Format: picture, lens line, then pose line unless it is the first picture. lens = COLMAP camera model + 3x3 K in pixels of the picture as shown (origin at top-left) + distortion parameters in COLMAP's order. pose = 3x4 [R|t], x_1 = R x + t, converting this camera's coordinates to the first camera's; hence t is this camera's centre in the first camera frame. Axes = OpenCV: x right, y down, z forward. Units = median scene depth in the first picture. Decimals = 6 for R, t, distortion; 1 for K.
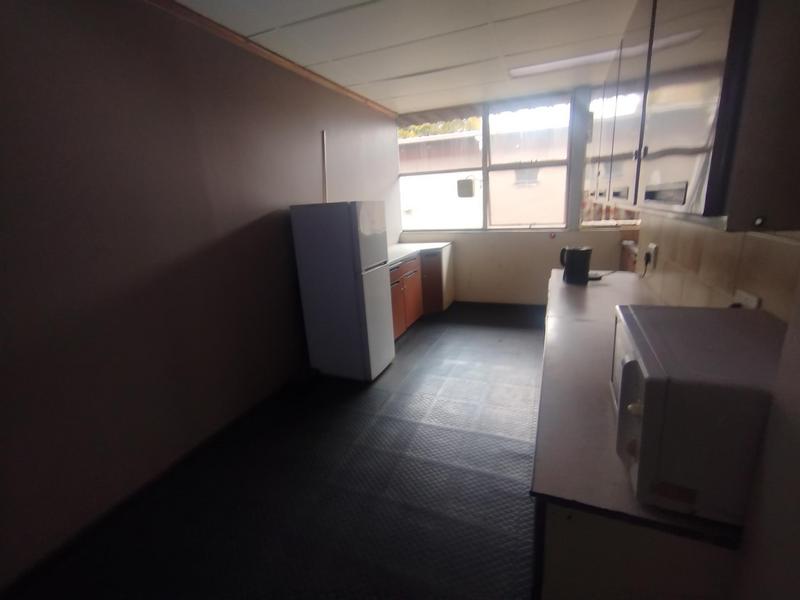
lens RADIAL K [[371.0, 0, 400.0], [0, 371.0, 300.0], [0, 0, 1]] dist [0.000171, 0.000846]
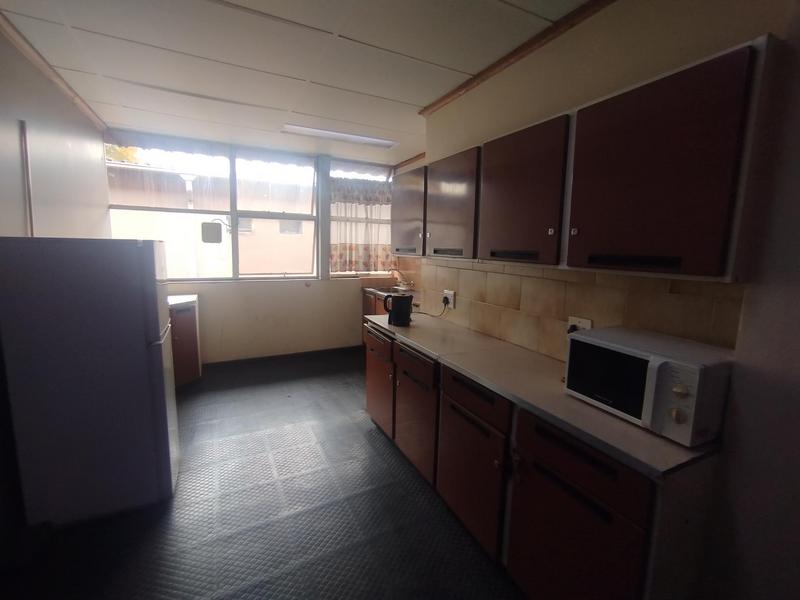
lens RADIAL K [[371.0, 0, 400.0], [0, 371.0, 300.0], [0, 0, 1]] dist [0.000171, 0.000846]
pose [[0.660891, -0.044417, 0.749167, -0.209841], [0.139208, 0.988179, -0.064217, -0.027520], [-0.737458, 0.146731, 0.659261, 0.130179]]
